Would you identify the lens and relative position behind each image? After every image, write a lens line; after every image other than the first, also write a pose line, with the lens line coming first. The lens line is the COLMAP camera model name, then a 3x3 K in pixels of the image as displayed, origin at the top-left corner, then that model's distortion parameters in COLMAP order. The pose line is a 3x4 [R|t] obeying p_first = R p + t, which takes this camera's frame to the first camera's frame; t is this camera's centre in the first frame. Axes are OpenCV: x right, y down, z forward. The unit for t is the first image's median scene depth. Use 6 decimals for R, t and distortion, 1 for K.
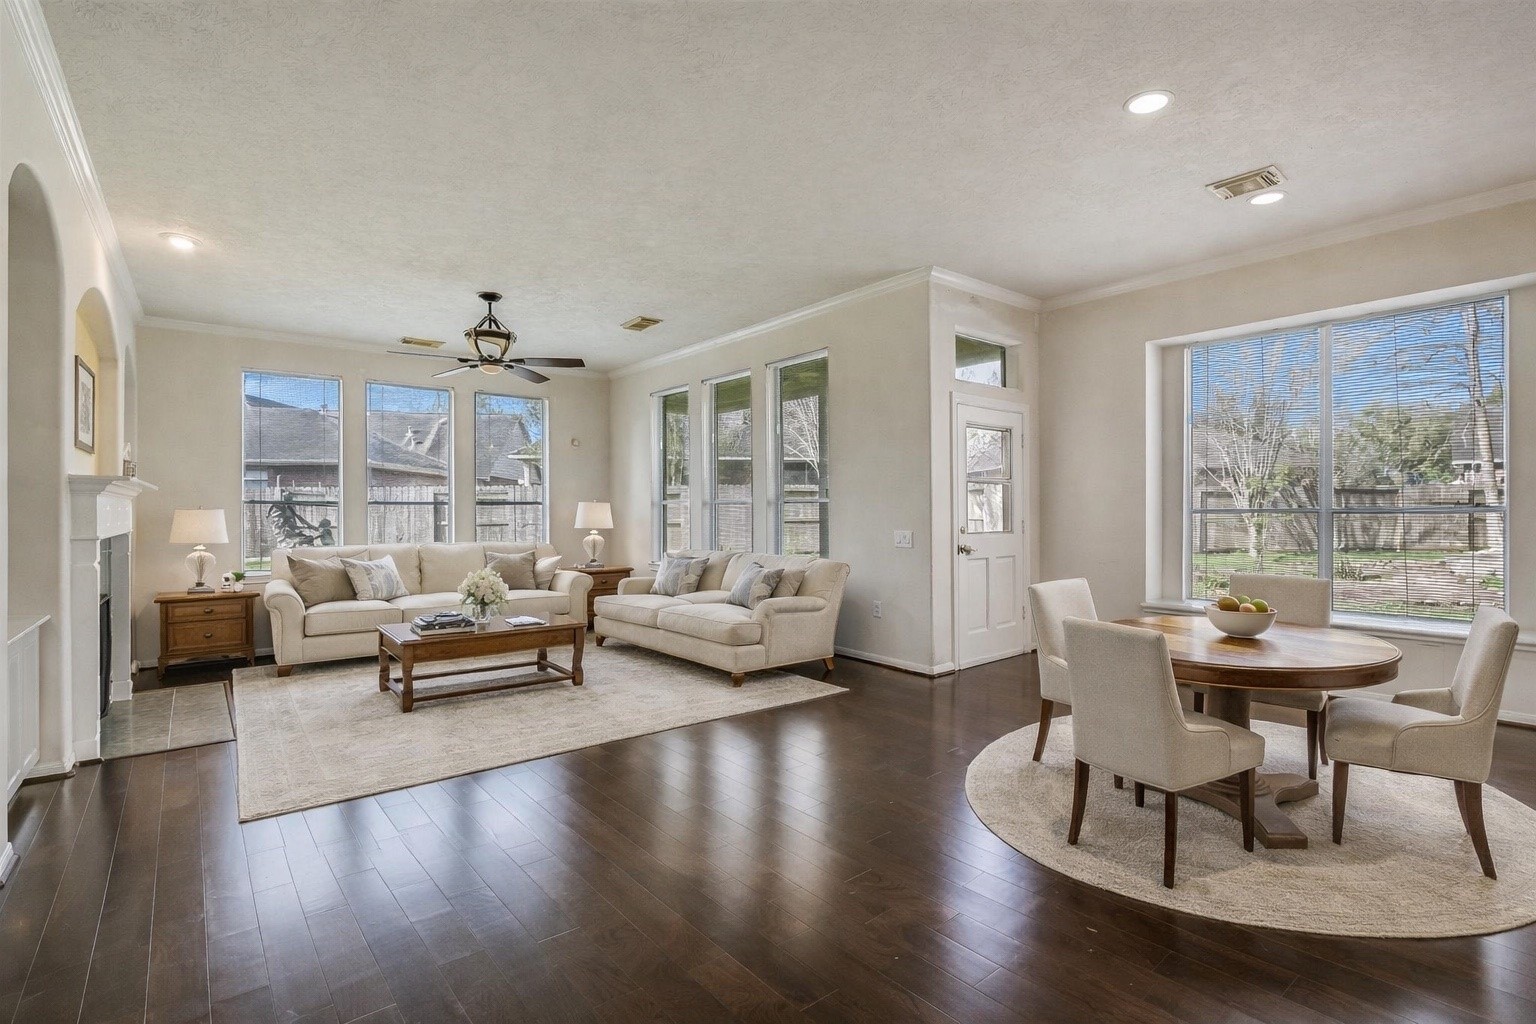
lens RADIAL K [[703.9, 0, 768.0], [0, 703.9, 512.0], [0, 0, 1]] dist [0.000571, 0.000122]
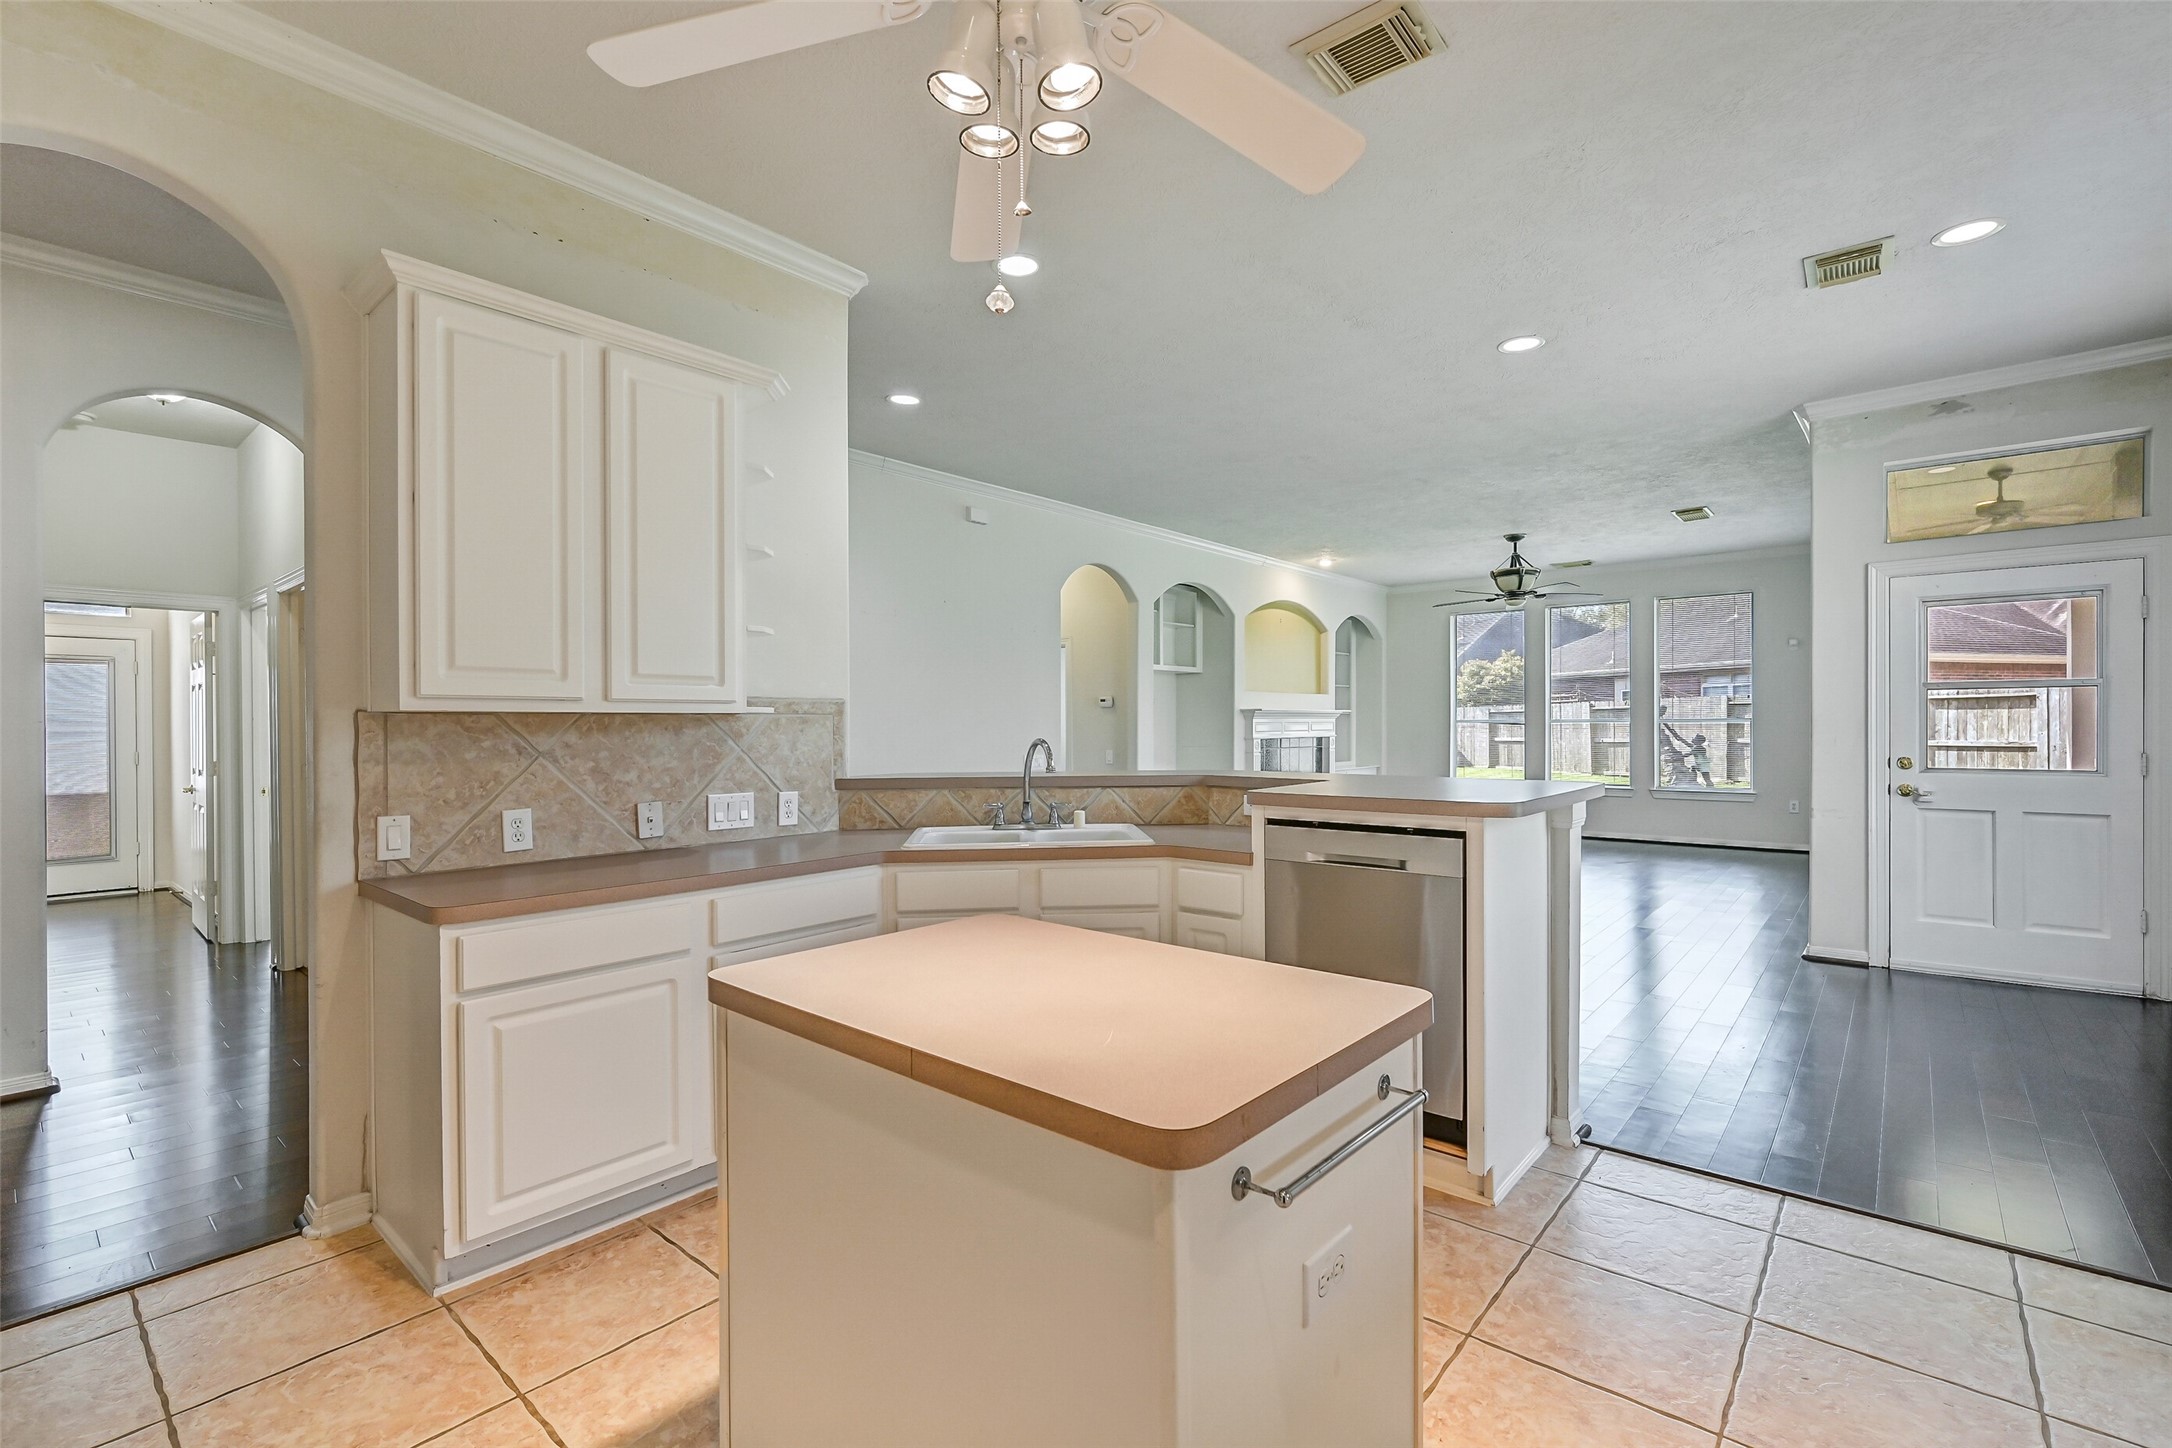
lens RADIAL K [[962.1, 0, 1086.0], [0, 962.1, 724.0], [0, 0, 1]] dist [0.000094, 0.000015]
pose [[0.170042, 0.000574, -0.985437, 0.985513], [0.003828, 0.999992, 0.001243, -0.014954], [0.985429, -0.003983, 0.170039, 0.070086]]
